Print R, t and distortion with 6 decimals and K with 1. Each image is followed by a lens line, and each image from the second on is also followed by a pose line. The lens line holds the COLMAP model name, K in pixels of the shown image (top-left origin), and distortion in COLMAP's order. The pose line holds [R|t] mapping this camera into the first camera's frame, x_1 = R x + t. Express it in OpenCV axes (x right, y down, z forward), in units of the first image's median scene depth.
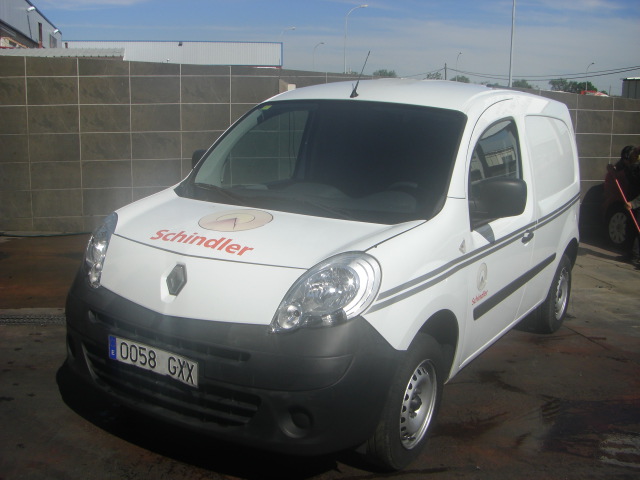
lens RADIAL K [[713.0, 0, 320.0], [0, 713.0, 240.0], [0, 0, 1]] dist [-0.161493, 0.049350]
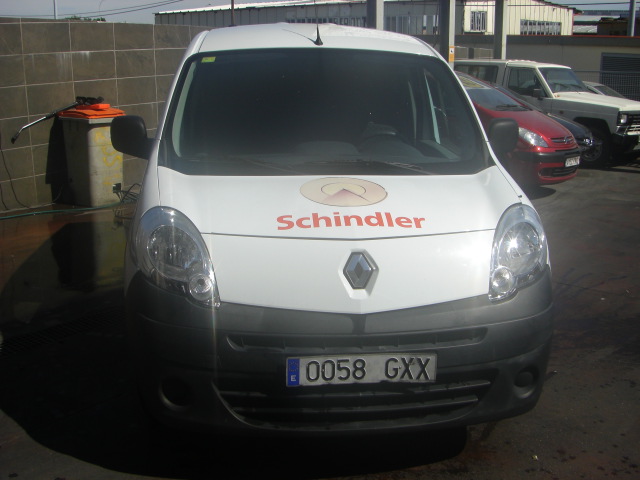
lens RADIAL K [[713.0, 0, 320.0], [0, 713.0, 240.0], [0, 0, 1]] dist [-0.161493, 0.049350]
pose [[0.793040, -0.183006, 0.581030, -0.727274], [0.132753, 0.982802, 0.128359, -0.094346], [-0.594528, -0.024660, 0.803696, 0.350403]]
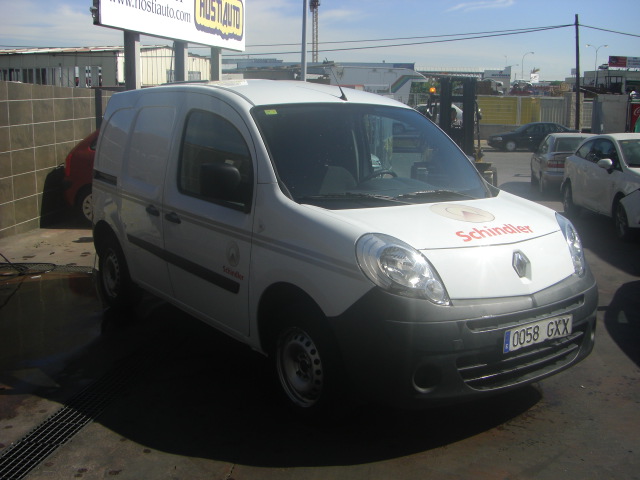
lens RADIAL K [[713.0, 0, 320.0], [0, 713.0, 240.0], [0, 0, 1]] dist [-0.161493, 0.049350]
pose [[0.384616, -0.197018, 0.901806, -1.384890], [0.169537, 0.975415, 0.140792, -0.205557], [-0.907374, 0.098739, 0.408562, 0.823508]]
